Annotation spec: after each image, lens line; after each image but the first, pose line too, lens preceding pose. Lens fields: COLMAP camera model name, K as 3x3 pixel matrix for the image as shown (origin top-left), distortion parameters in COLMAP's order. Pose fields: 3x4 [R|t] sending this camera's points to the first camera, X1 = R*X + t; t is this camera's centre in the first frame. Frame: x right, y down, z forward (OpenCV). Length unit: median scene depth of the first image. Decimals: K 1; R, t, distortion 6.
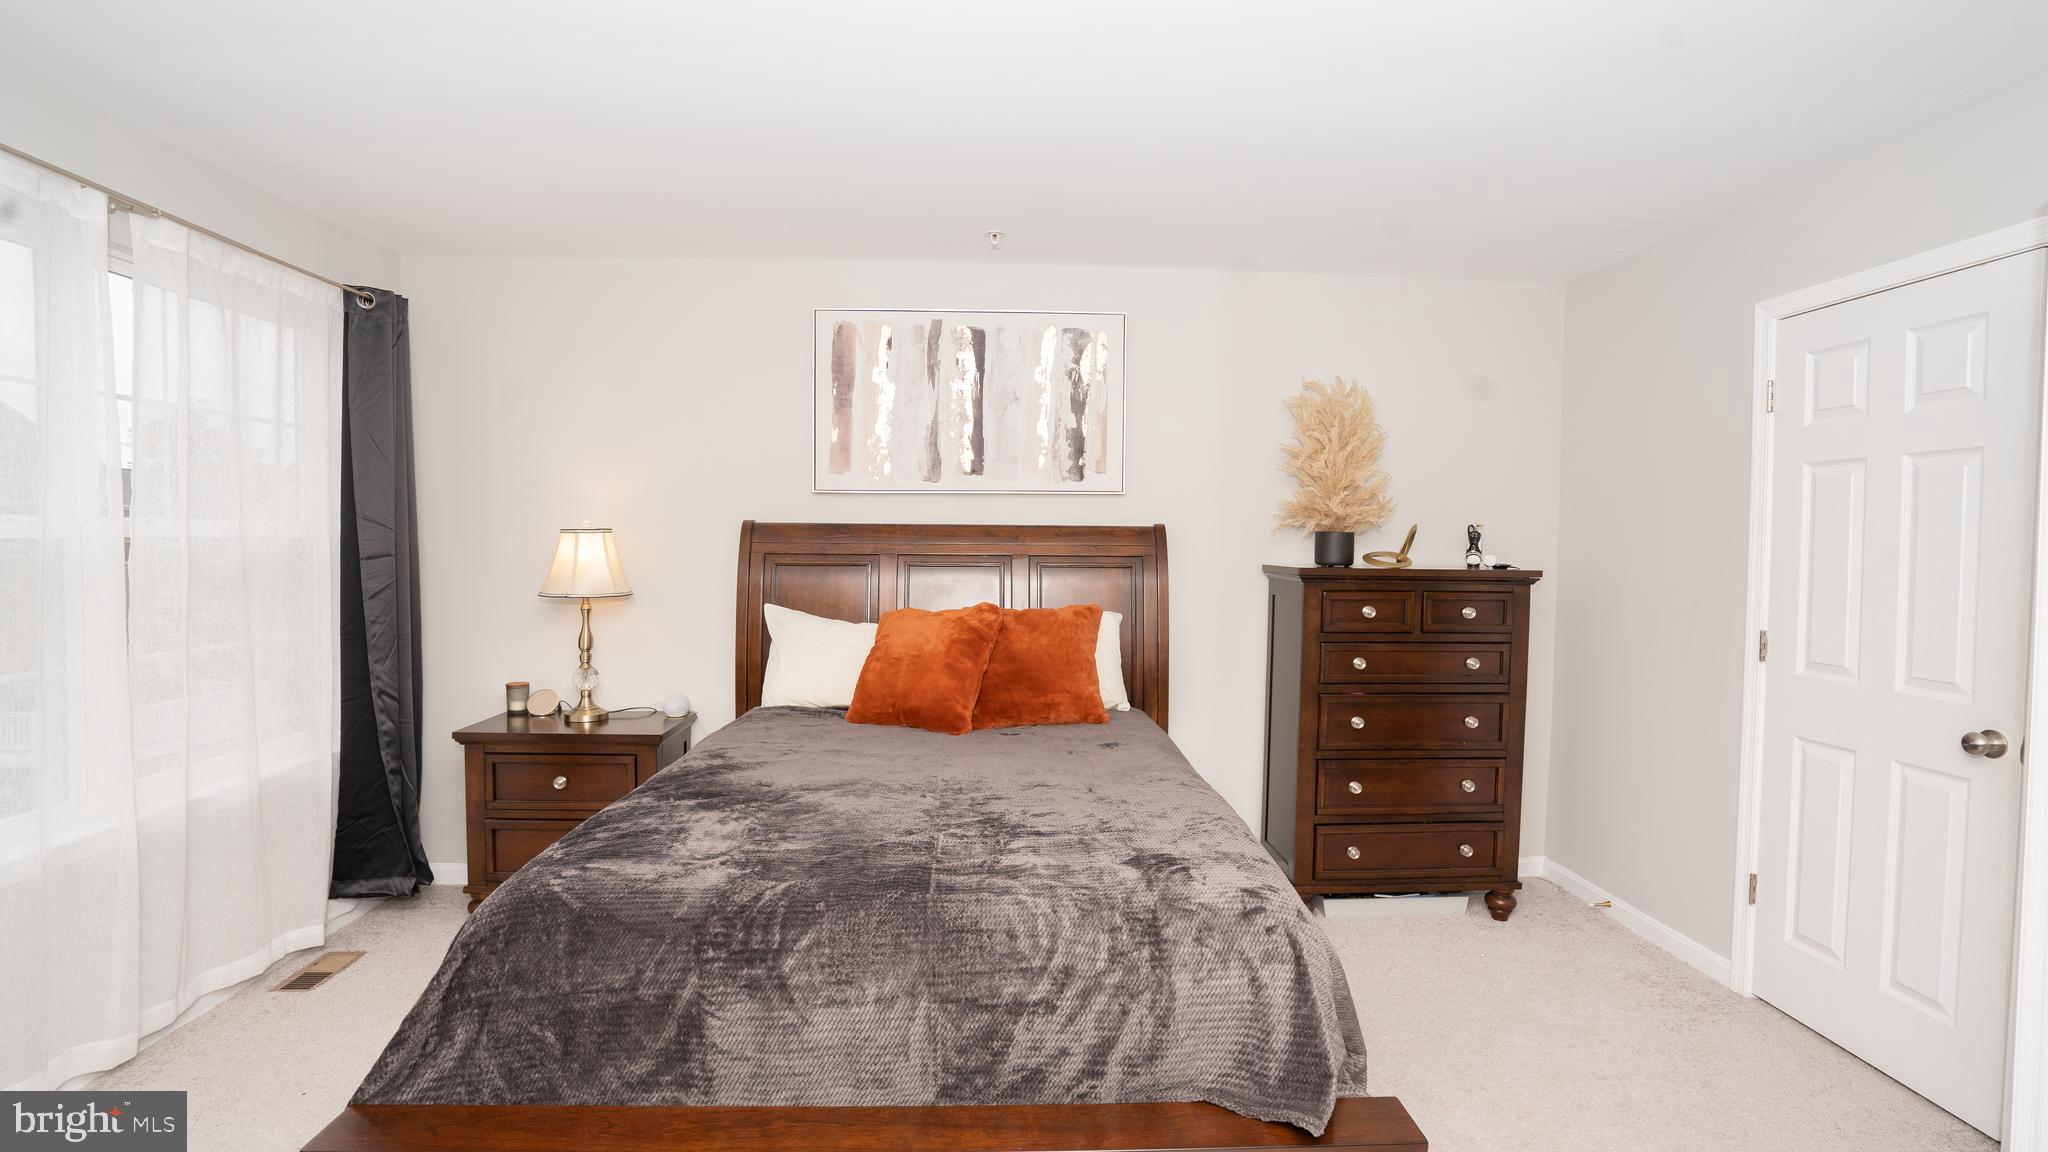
lens RADIAL K [[951.3, 0, 1021.4], [0, 951.3, 581.3], [0, 0, 1]] dist [-0.056939, 0.019966]
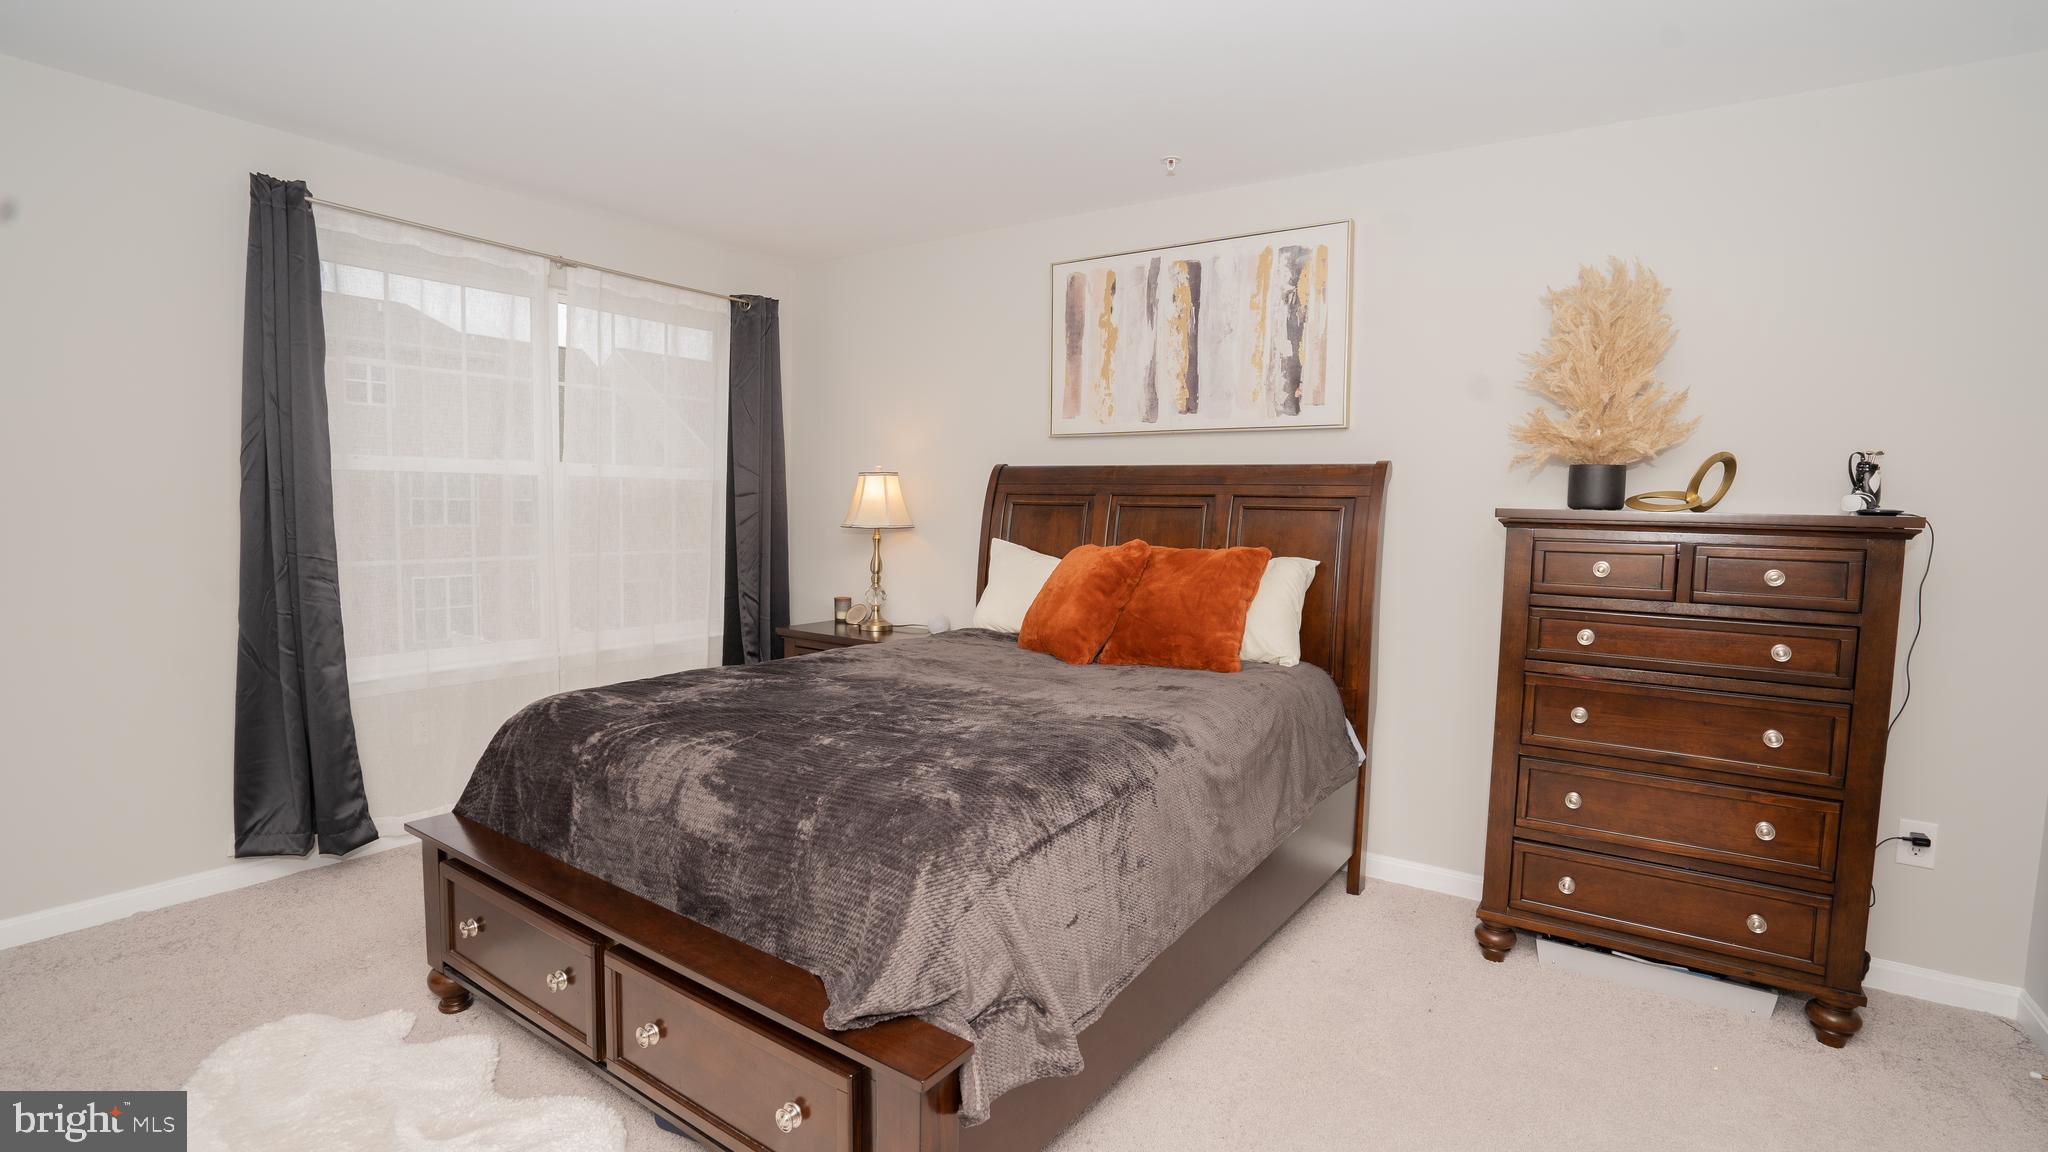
lens RADIAL K [[951.3, 0, 1025.9], [0, 951.3, 572.5], [0, 0, 1]] dist [-0.056939, 0.019966]
pose [[0.796928, 0.047235, -0.602224, 0.422021], [-0.037286, 0.998884, 0.029005, 0.029291], [0.602922, -0.000660, 0.797800, 0.131572]]
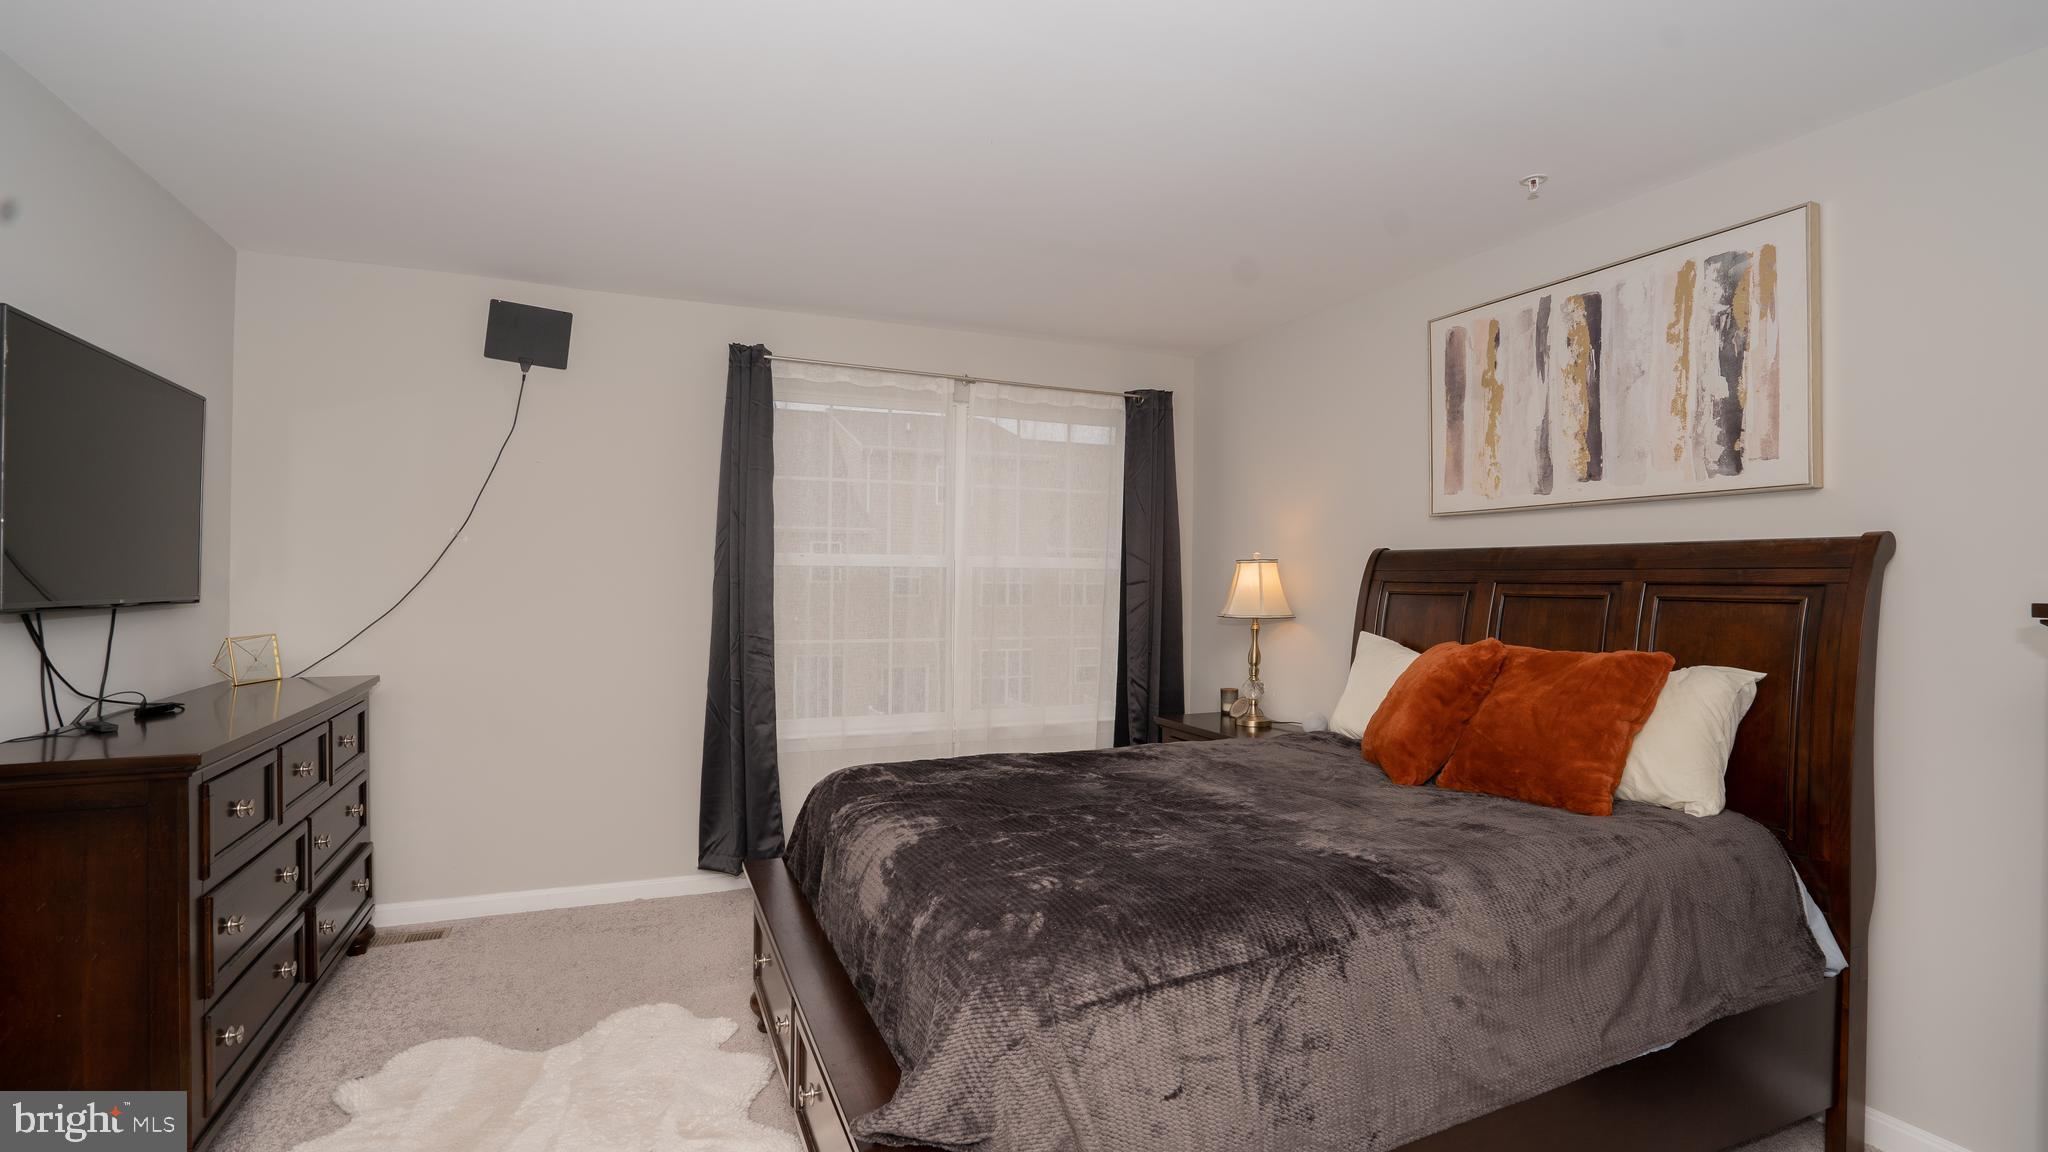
lens RADIAL K [[951.3, 0, 1024.8], [0, 951.3, 576.6], [0, 0, 1]] dist [-0.056939, 0.019966]
pose [[0.351545, -0.008218, -0.936135, 0.517632], [-0.049806, 0.998381, -0.027468, 0.010743], [0.934845, 0.056281, 0.350567, 0.314161]]
